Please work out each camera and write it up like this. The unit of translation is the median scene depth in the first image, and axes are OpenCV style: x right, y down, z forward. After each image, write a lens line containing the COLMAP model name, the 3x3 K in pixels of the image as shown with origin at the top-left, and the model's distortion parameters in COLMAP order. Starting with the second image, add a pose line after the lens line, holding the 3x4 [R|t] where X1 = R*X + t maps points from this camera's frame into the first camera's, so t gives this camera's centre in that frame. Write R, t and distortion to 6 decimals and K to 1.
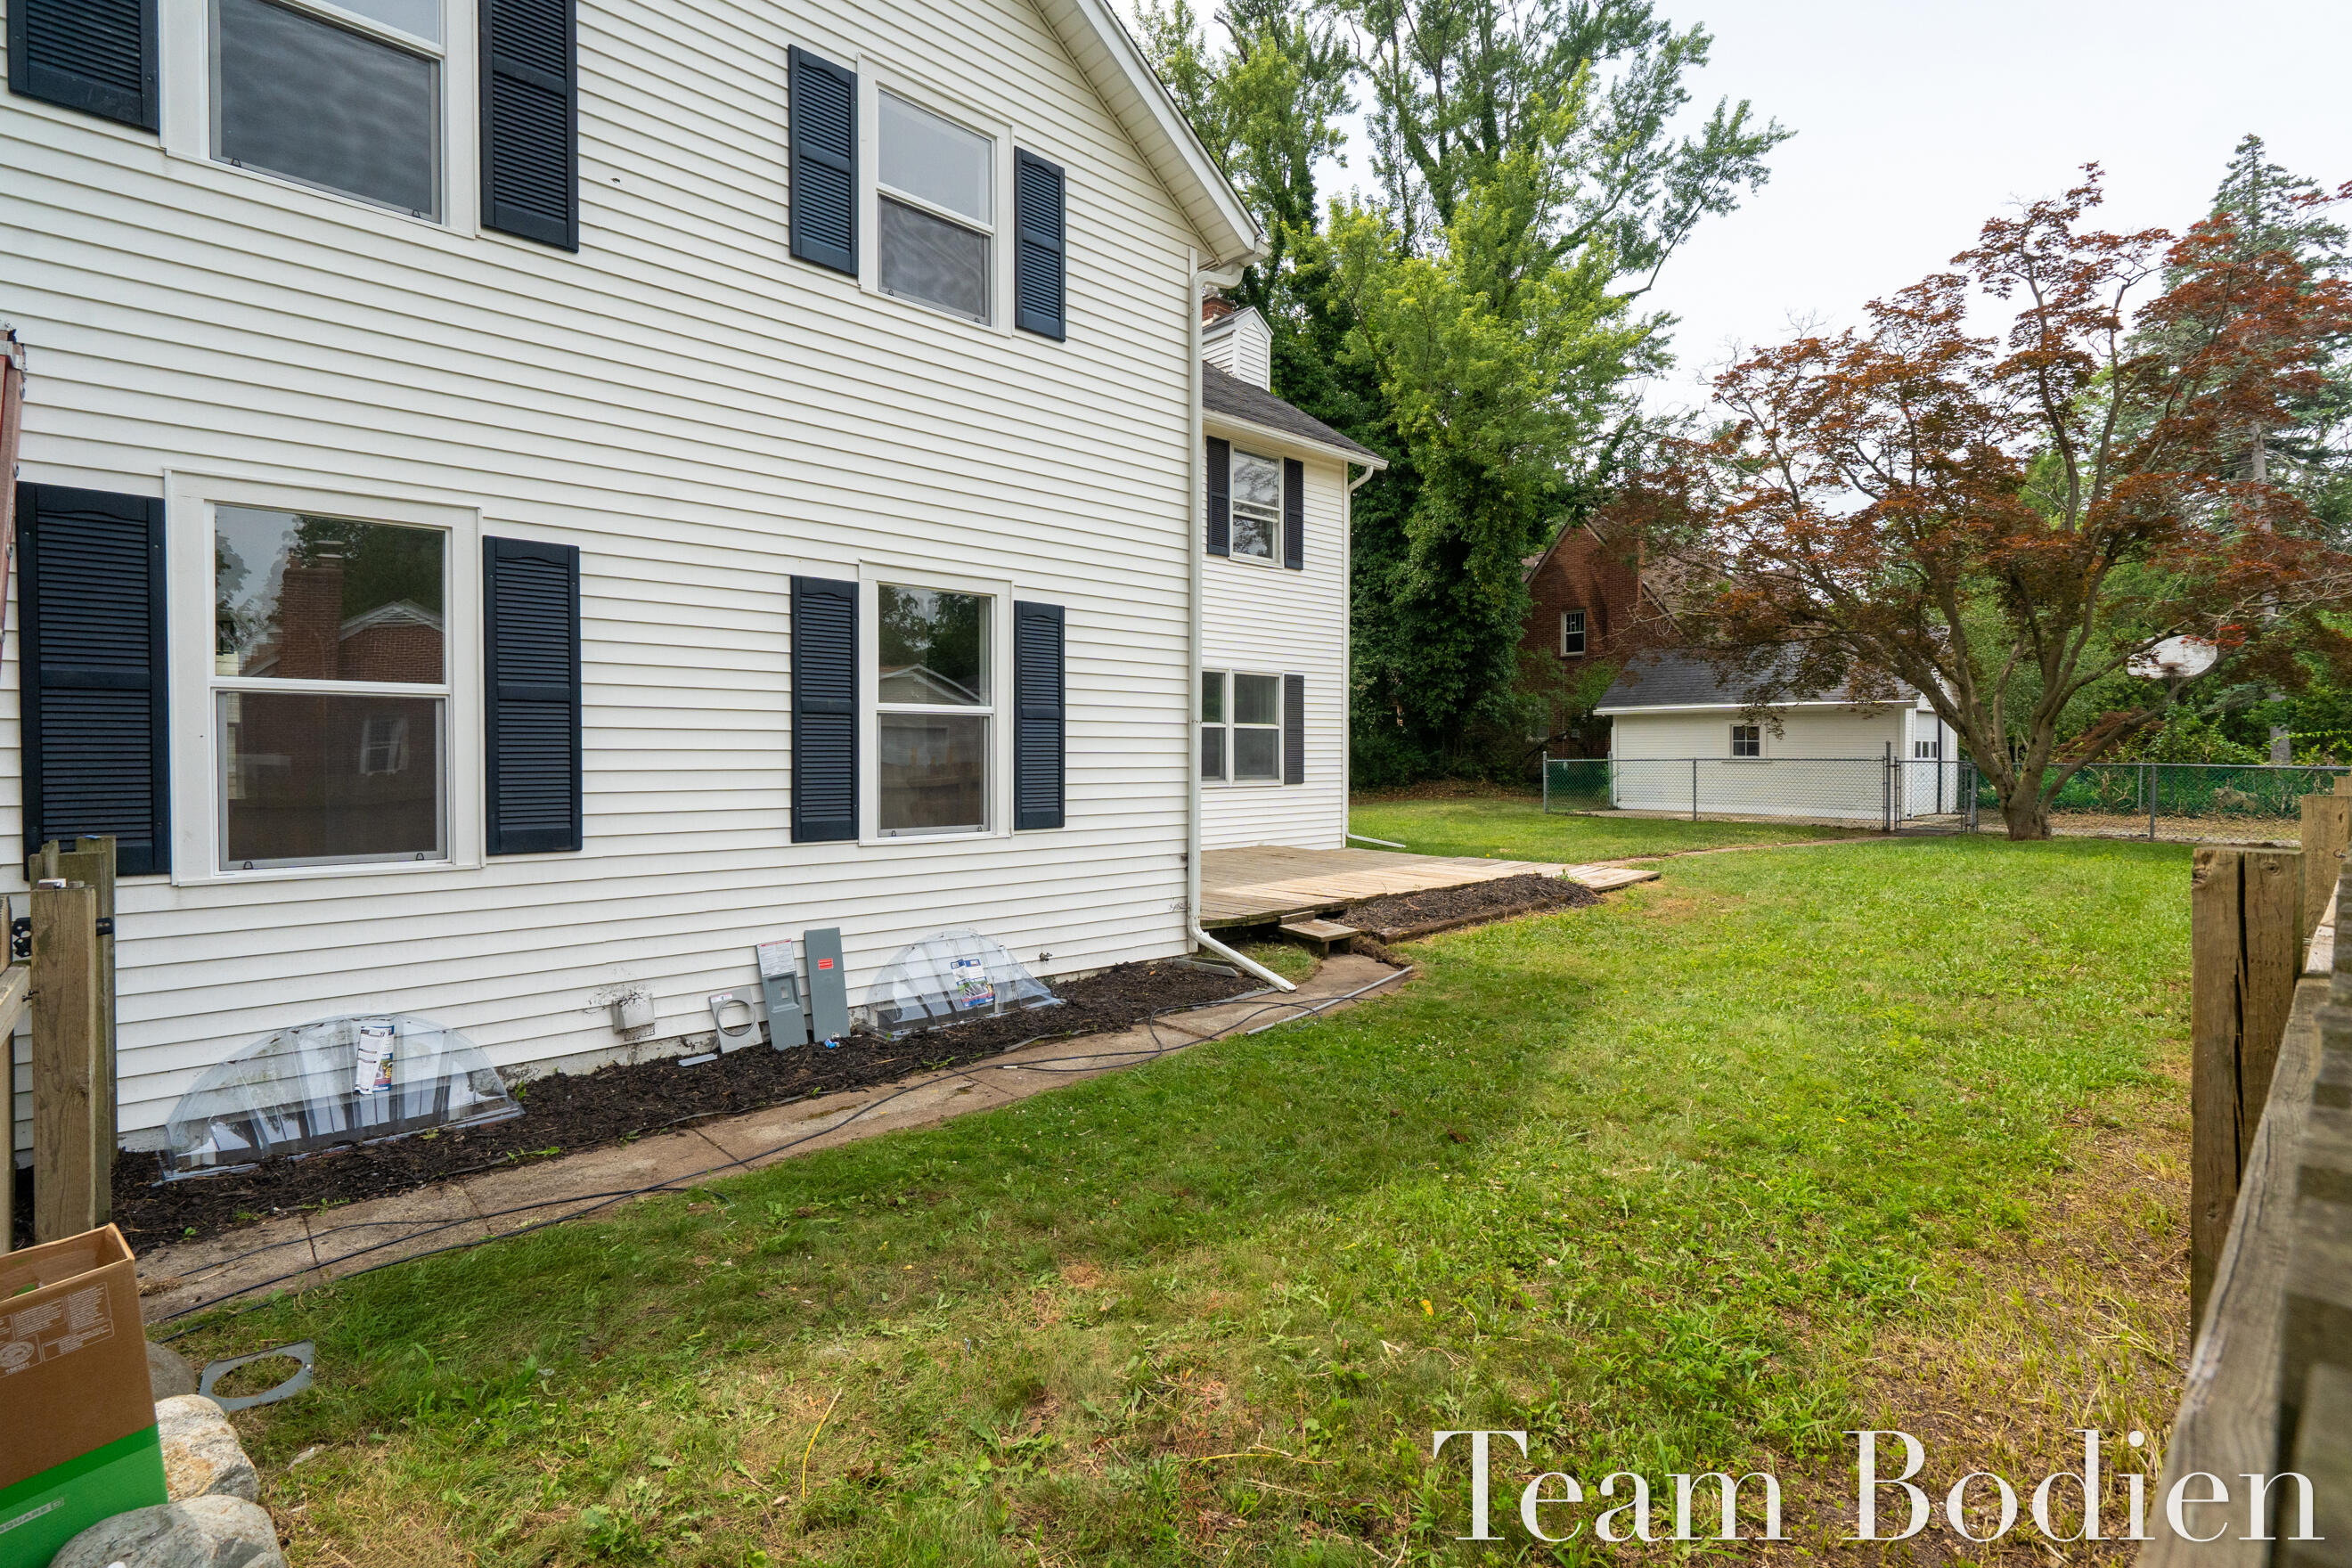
lens RADIAL K [[1097.6, 0, 1176.0], [0, 1097.6, 784.0], [0, 0, 1]] dist [0.000041, -0.000034]
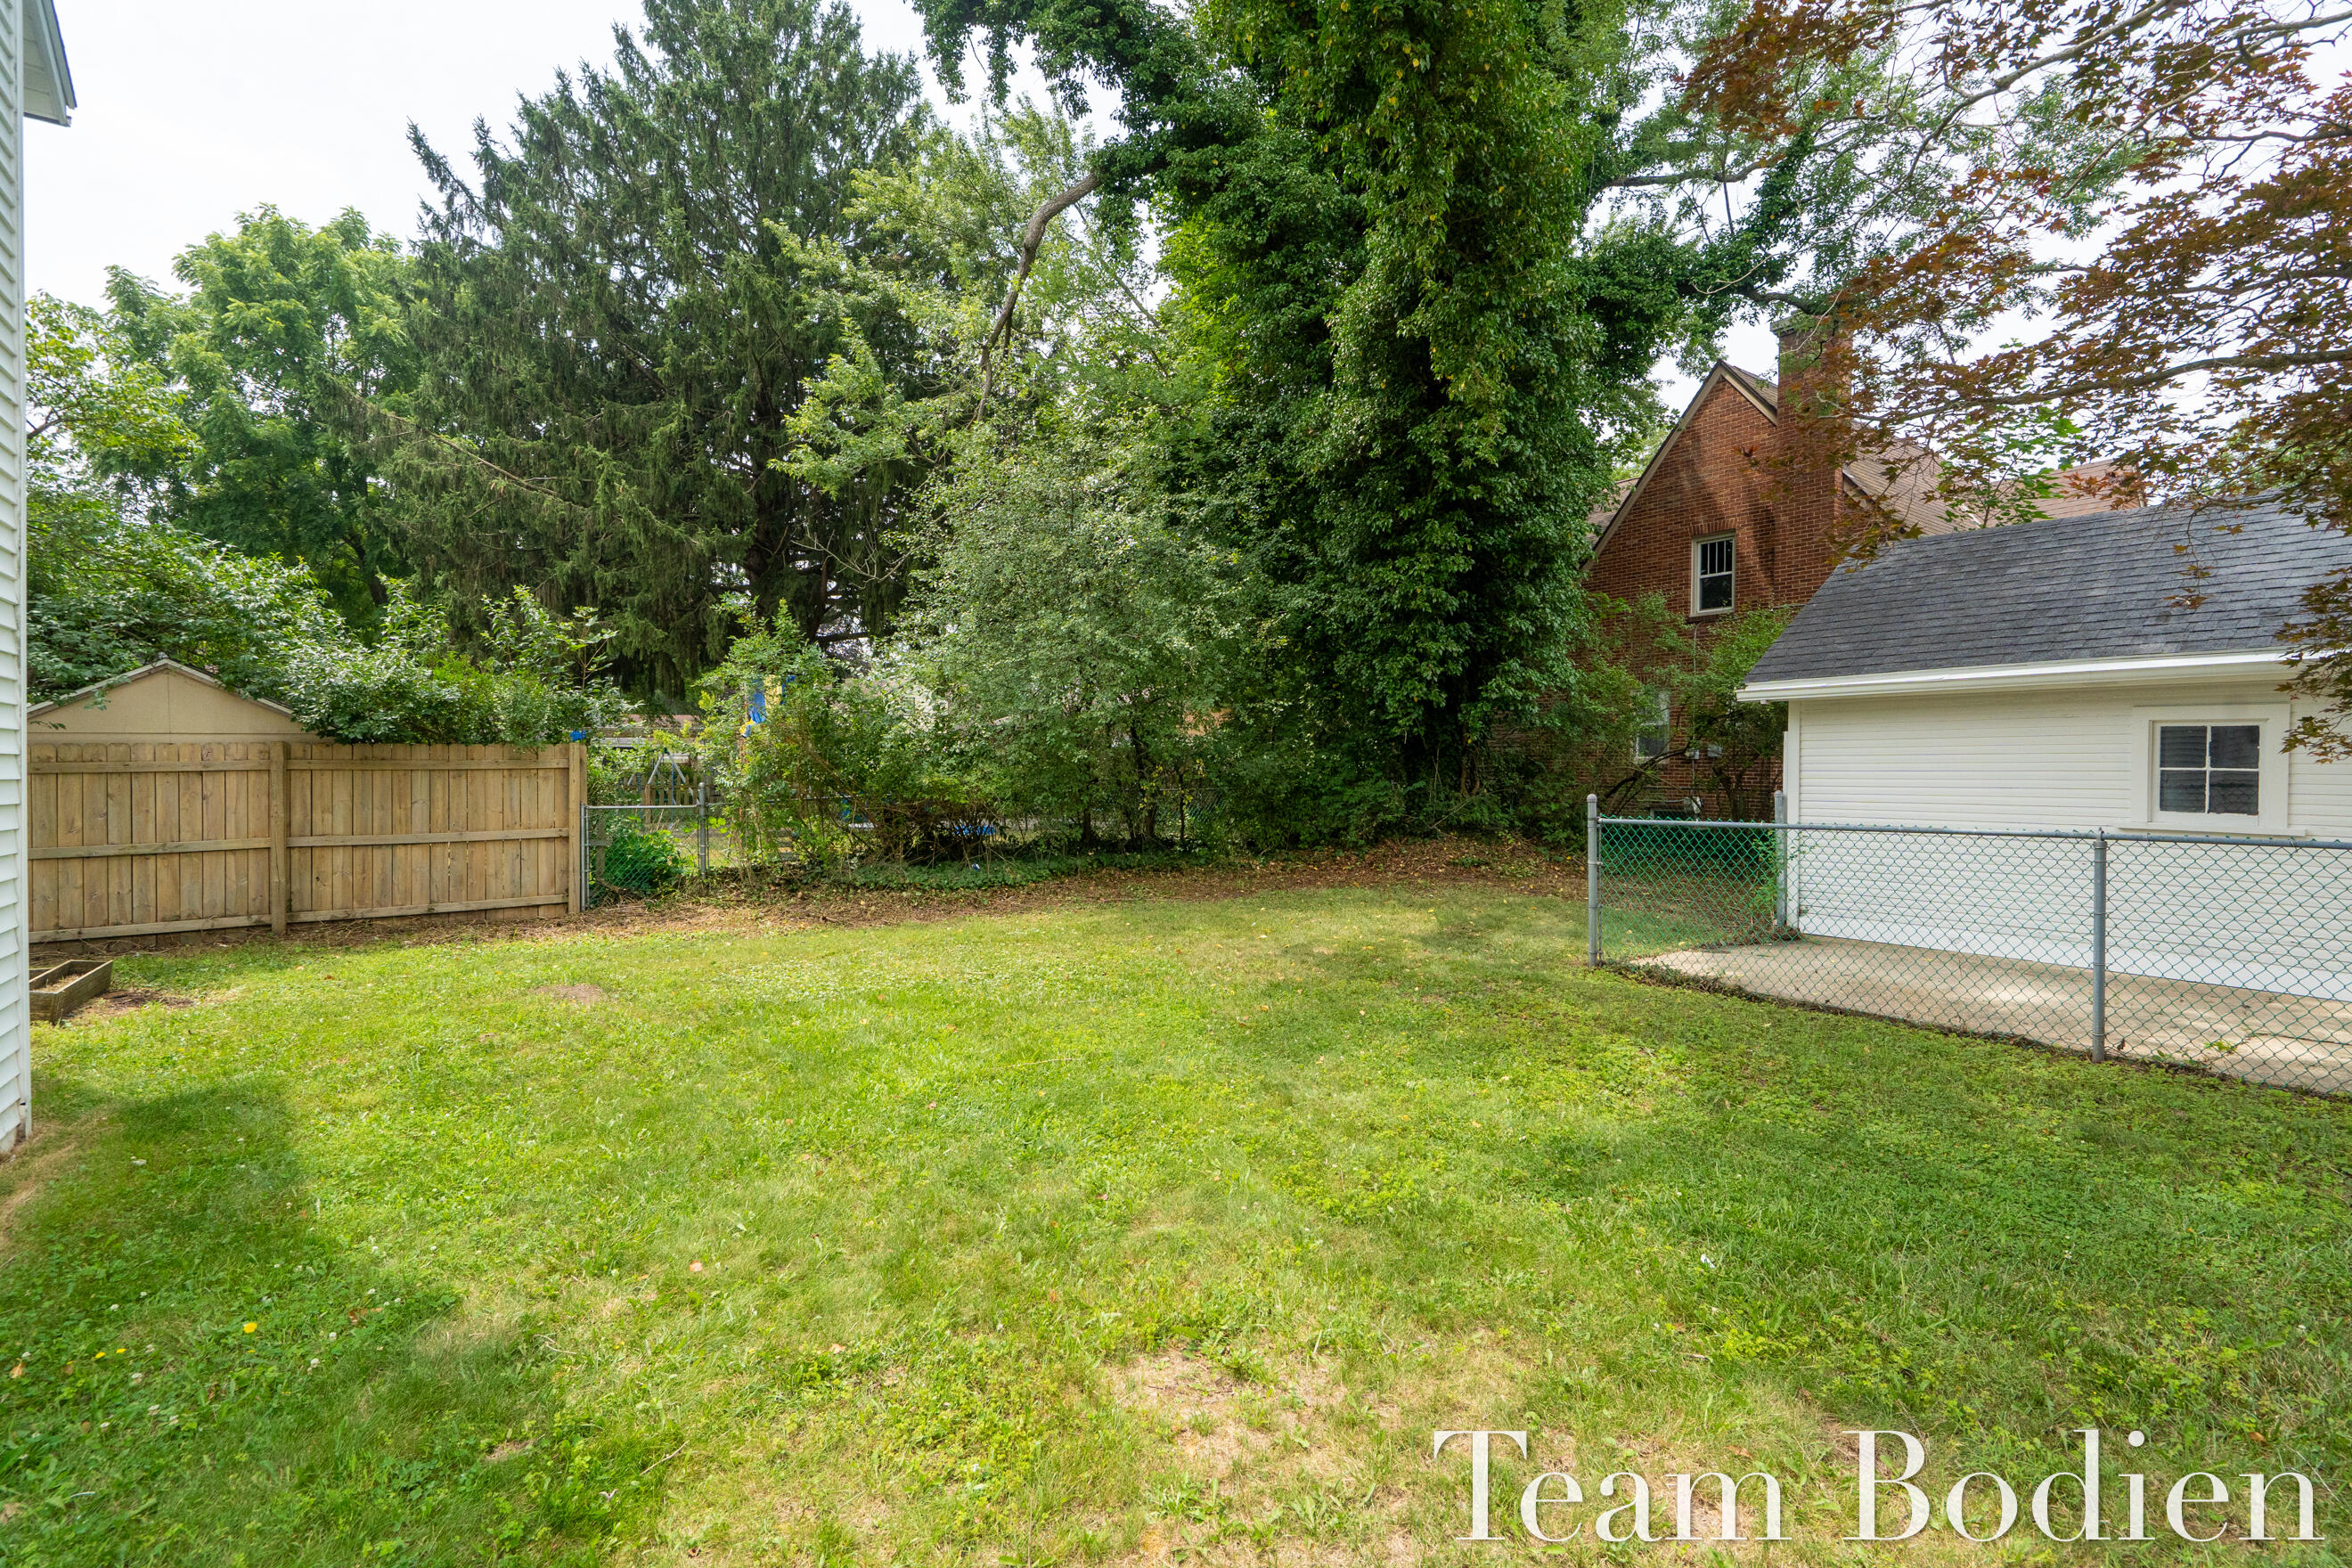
lens RADIAL K [[1097.6, 0, 1176.0], [0, 1097.6, 784.0], [0, 0, 1]] dist [0.000041, -0.000034]
pose [[0.991844, 0.012865, -0.126804, 0.201641], [-0.015255, 0.999723, -0.017895, -0.019466], [0.126539, 0.019683, 0.991766, 0.509564]]
